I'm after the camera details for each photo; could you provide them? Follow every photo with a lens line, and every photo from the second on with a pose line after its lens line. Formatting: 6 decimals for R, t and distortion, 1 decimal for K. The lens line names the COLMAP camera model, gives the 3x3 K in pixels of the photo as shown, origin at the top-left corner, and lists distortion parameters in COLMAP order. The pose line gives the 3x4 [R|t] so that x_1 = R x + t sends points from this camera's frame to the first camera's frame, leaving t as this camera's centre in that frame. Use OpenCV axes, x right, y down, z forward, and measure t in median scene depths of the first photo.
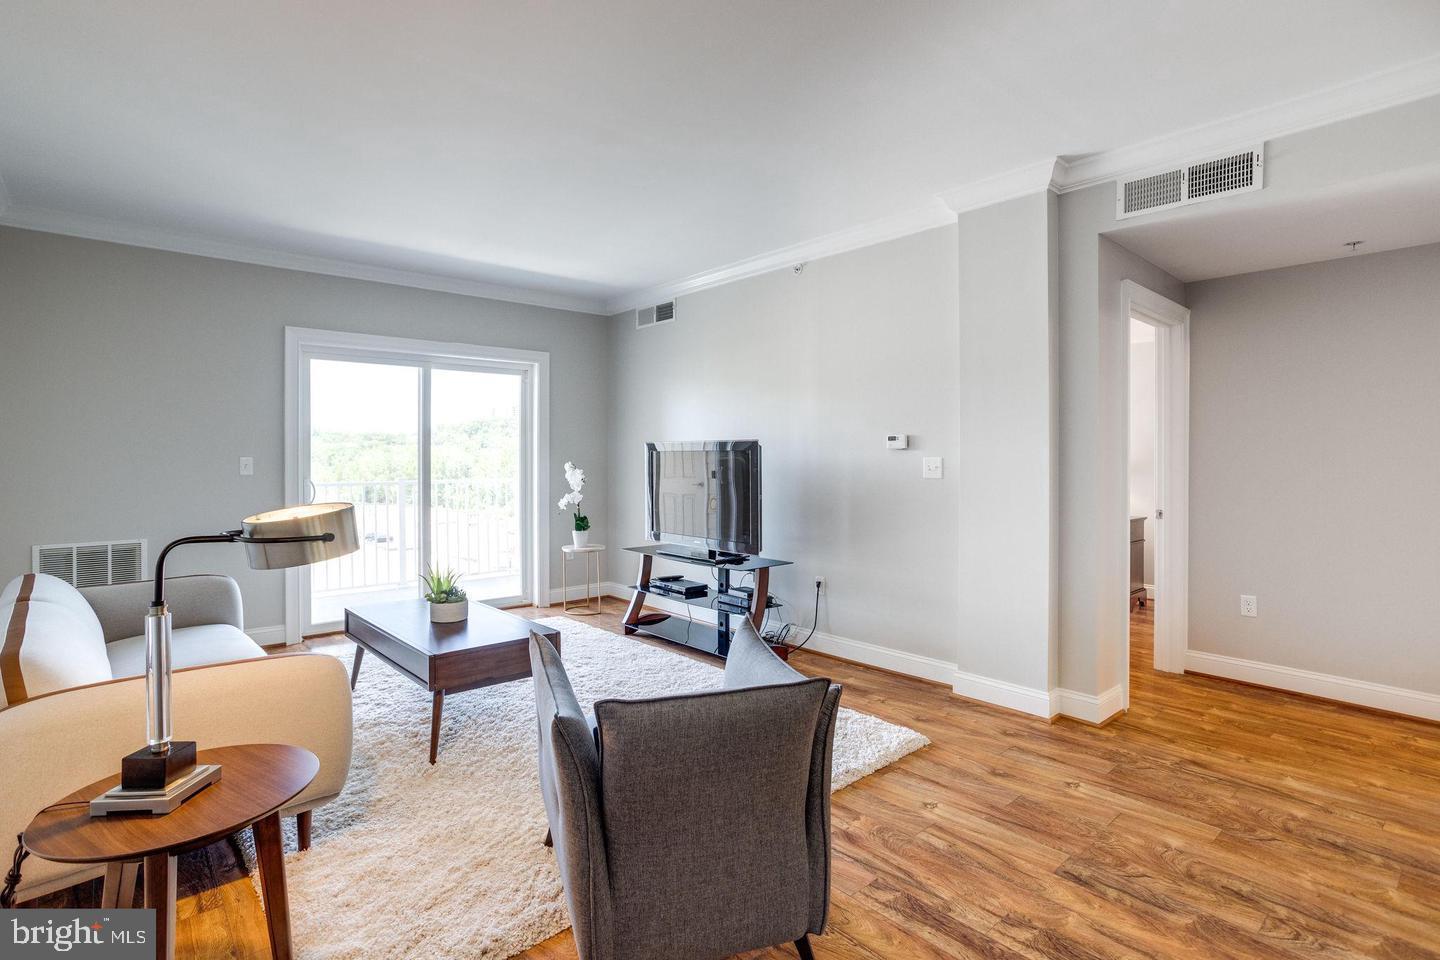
lens RADIAL K [[708.8, 0, 717.7], [0, 708.8, 458.6], [0, 0, 1]] dist [-0.056706, 0.039639]
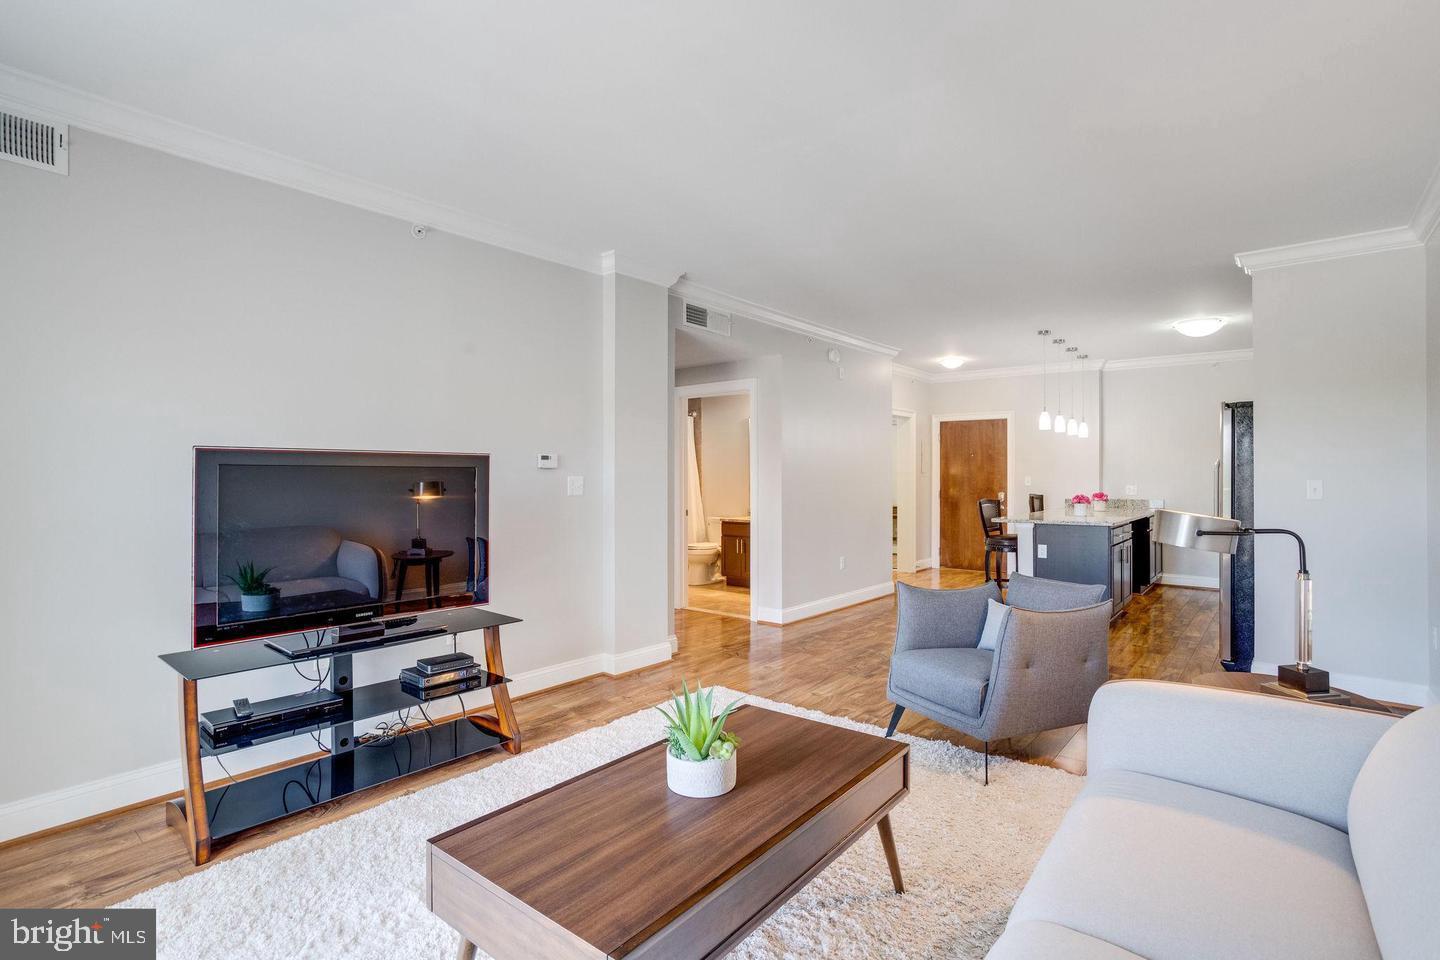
lens RADIAL K [[711.1, 0, 719.0], [0, 711.1, 469.4], [0, 0, 1]] dist [-0.051800, 0.063750]
pose [[-0.158996, 0.006986, 0.987255, -0.784564], [-0.000005, 0.999975, -0.007077, -0.004529], [-0.987279, -0.001130, -0.158992, 0.913065]]
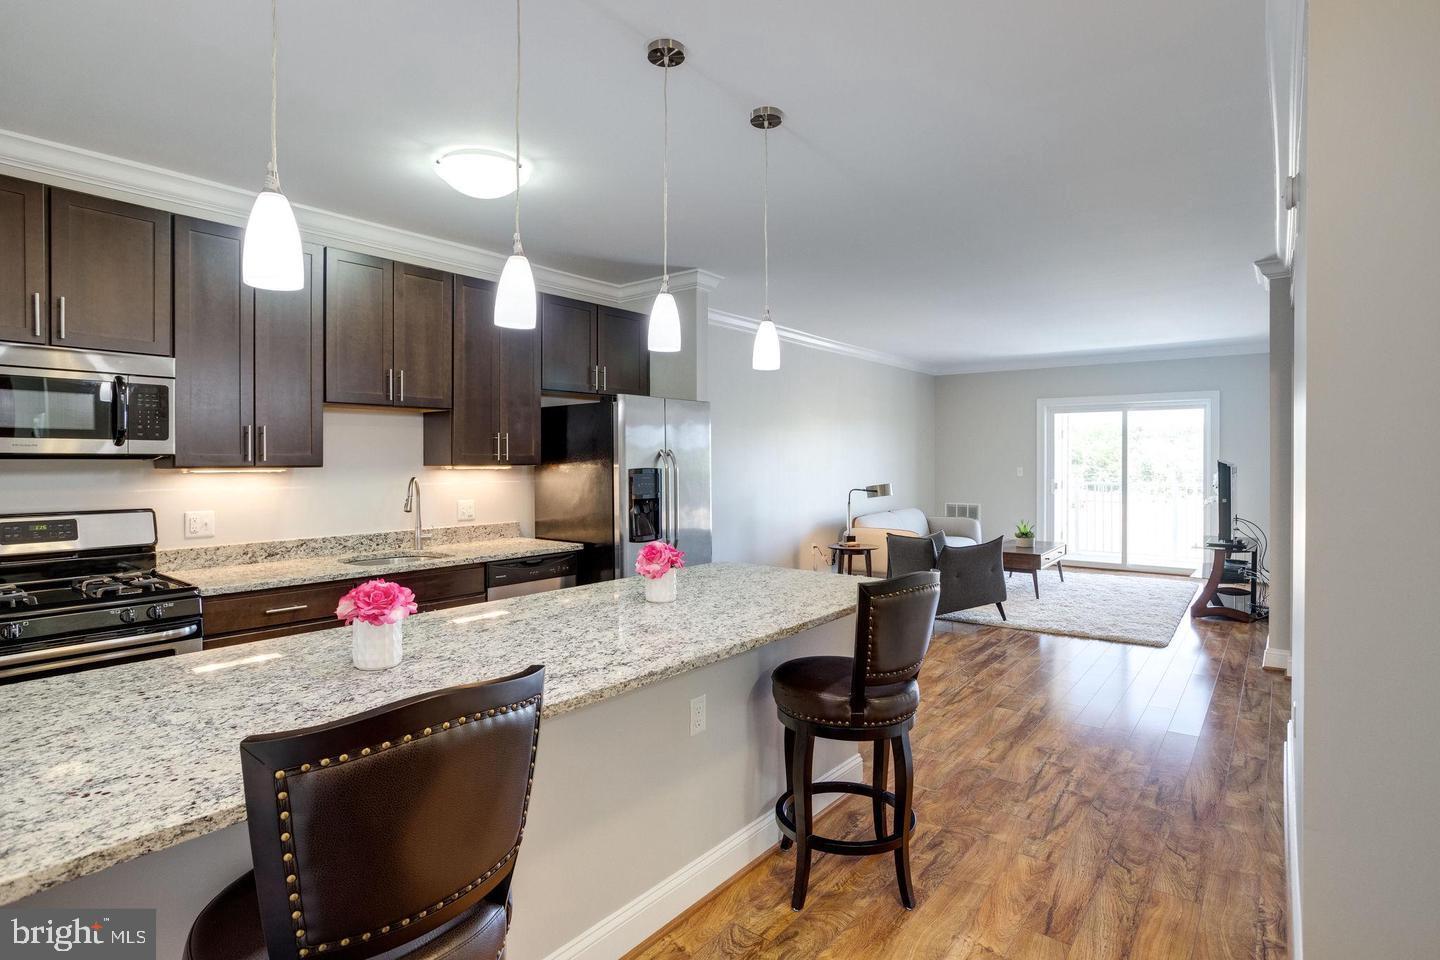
lens RADIAL K [[730.4, 0, 719.4], [0, 730.4, 471.5], [0, 0, 1]] dist [-0.057012, 0.034275]
pose [[0.182537, 0.015926, -0.983070, 1.335290], [0.000428, 0.999867, 0.016277, -0.026776], [0.983199, -0.003392, 0.182506, -0.253464]]
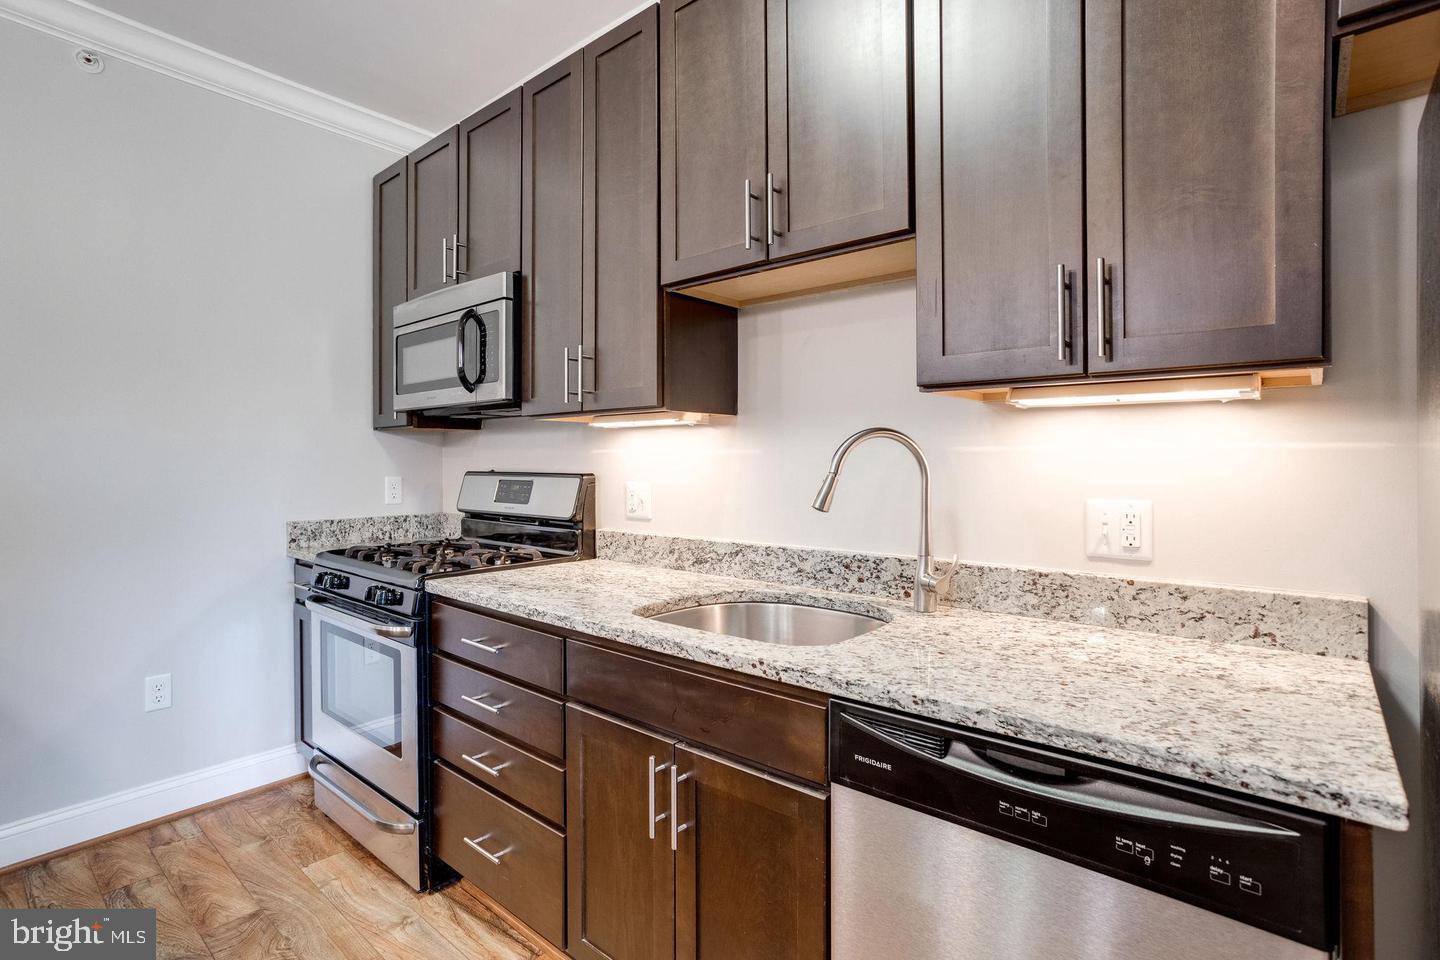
lens RADIAL K [[708.8, 0, 717.7], [0, 708.8, 458.6], [0, 0, 1]] dist [-0.056706, 0.039639]
pose [[-0.991241, 0.002593, -0.132042, 0.466687], [0.002800, 0.999995, -0.001383, 0.011768], [0.132038, -0.001740, -0.991243, -0.112946]]
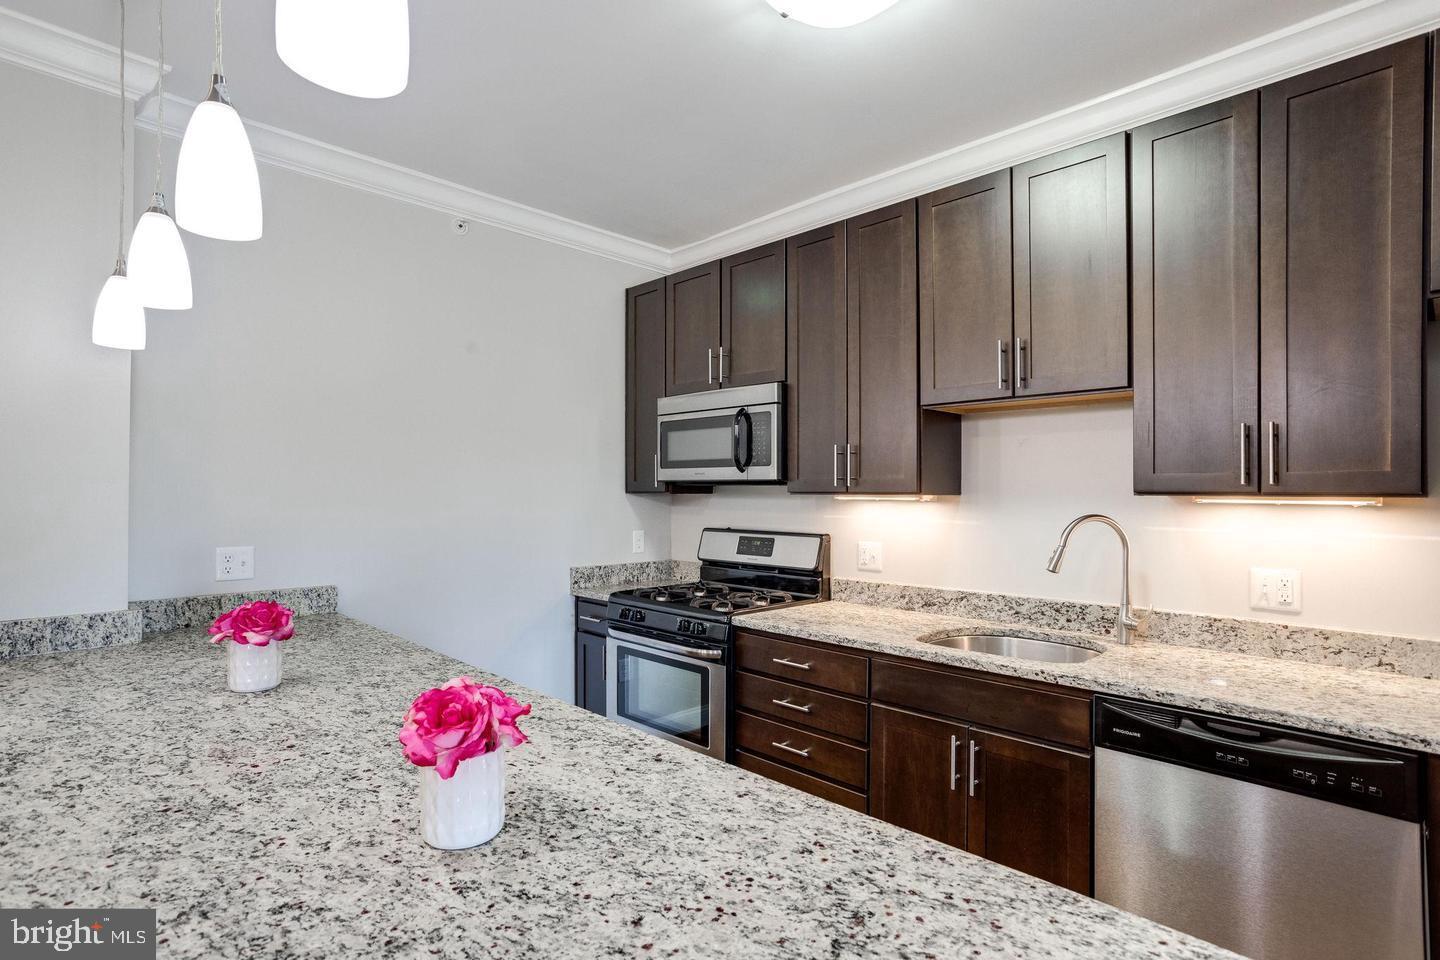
lens RADIAL K [[733.2, 0, 727.9], [0, 733.2, 485.4], [0, 0, 1]] dist [-0.043897, 0.034974]
pose [[-0.998596, -0.002906, -0.052885, 0.638415], [-0.002478, 0.999964, -0.008162, -0.021566], [0.052907, -0.008019, -0.998567, 0.062159]]
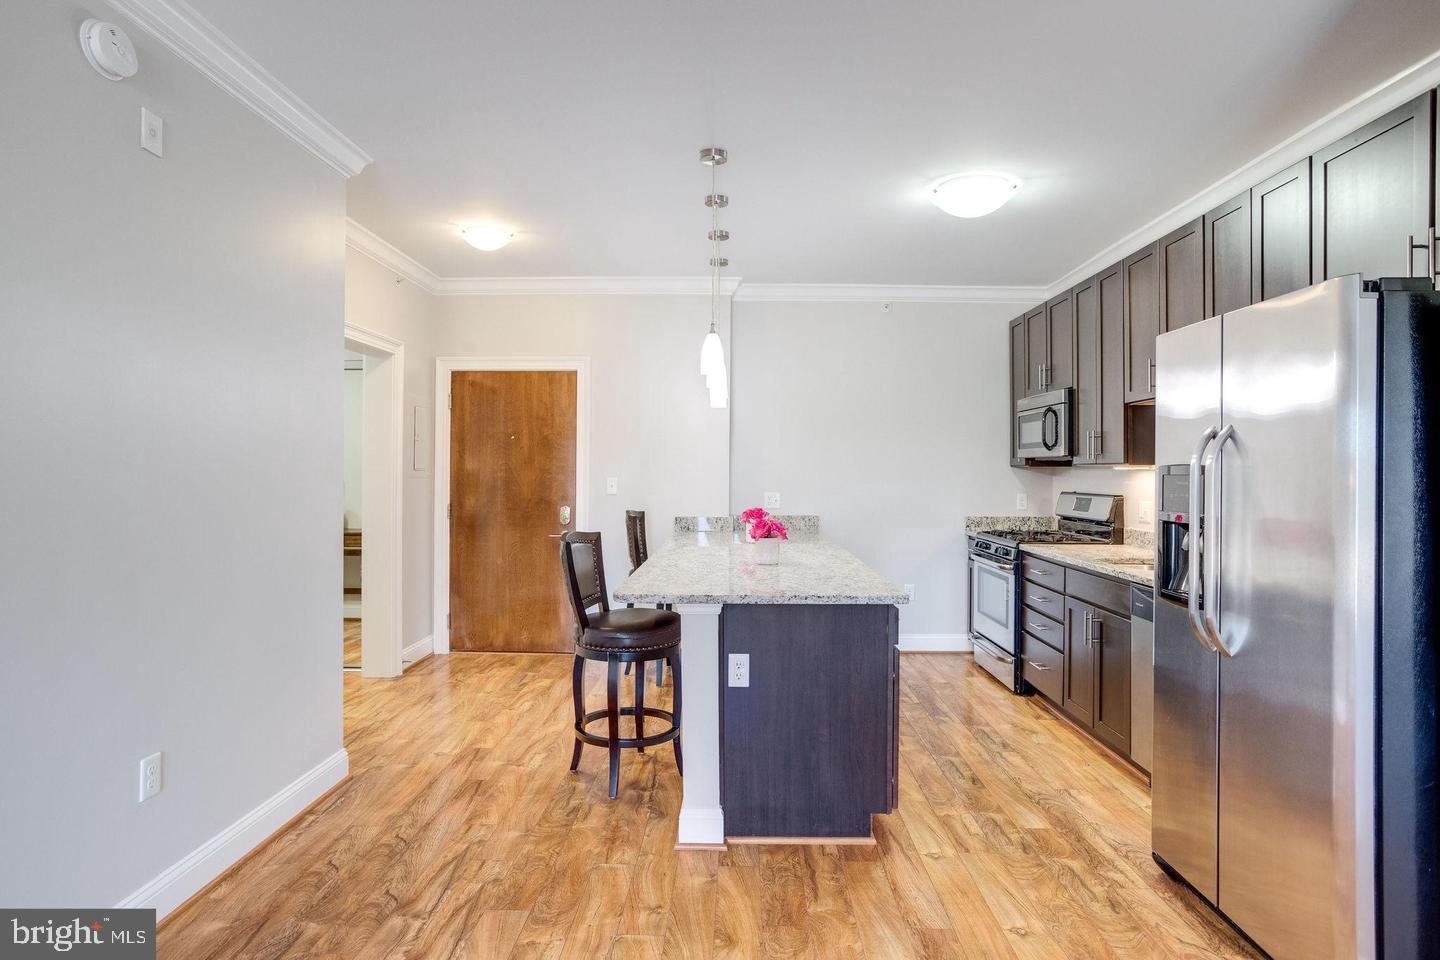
lens RADIAL K [[785.3, 0, 720.7], [0, 785.3, 467.6], [0, 0, 1]] dist [-0.046885, 0.031019]
pose [[-0.733738, -0.000629, 0.679432, 0.162152], [-0.004110, 0.999985, -0.003513, -0.009938], [-0.679420, -0.005370, -0.733730, 0.486582]]
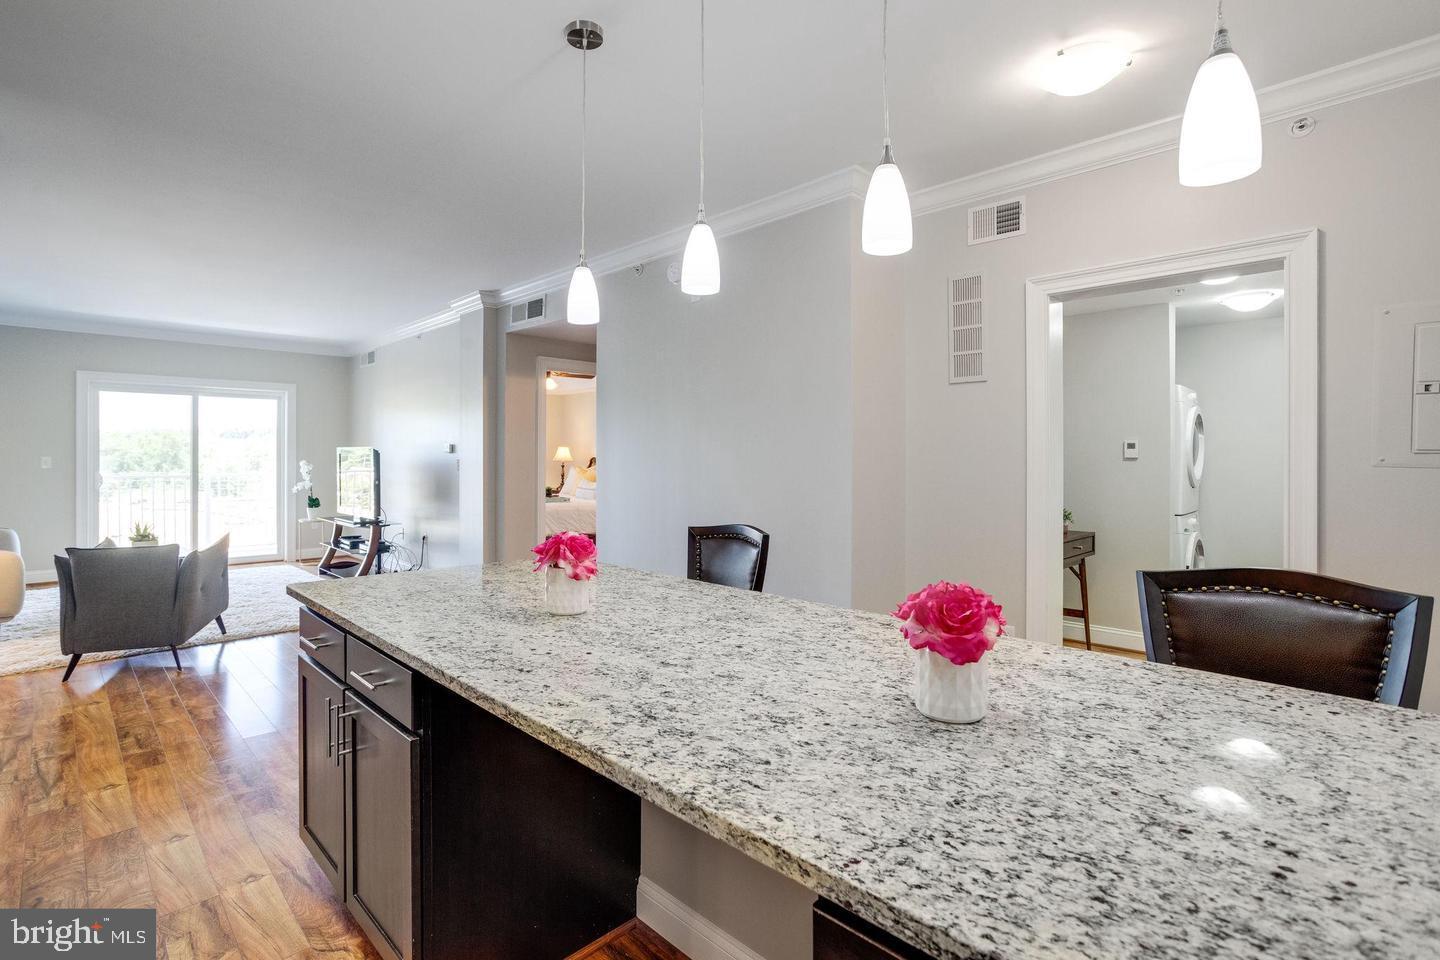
lens RADIAL K [[695.5, 0, 716.2], [0, 695.5, 457.3], [0, 0, 1]] dist [-0.055372, 0.035748]
pose [[0.998597, 0.002282, 0.052907, 0.785294], [-0.002283, 0.999997, -0.000032, -0.004780], [-0.052907, -0.000089, 0.998599, -0.629350]]
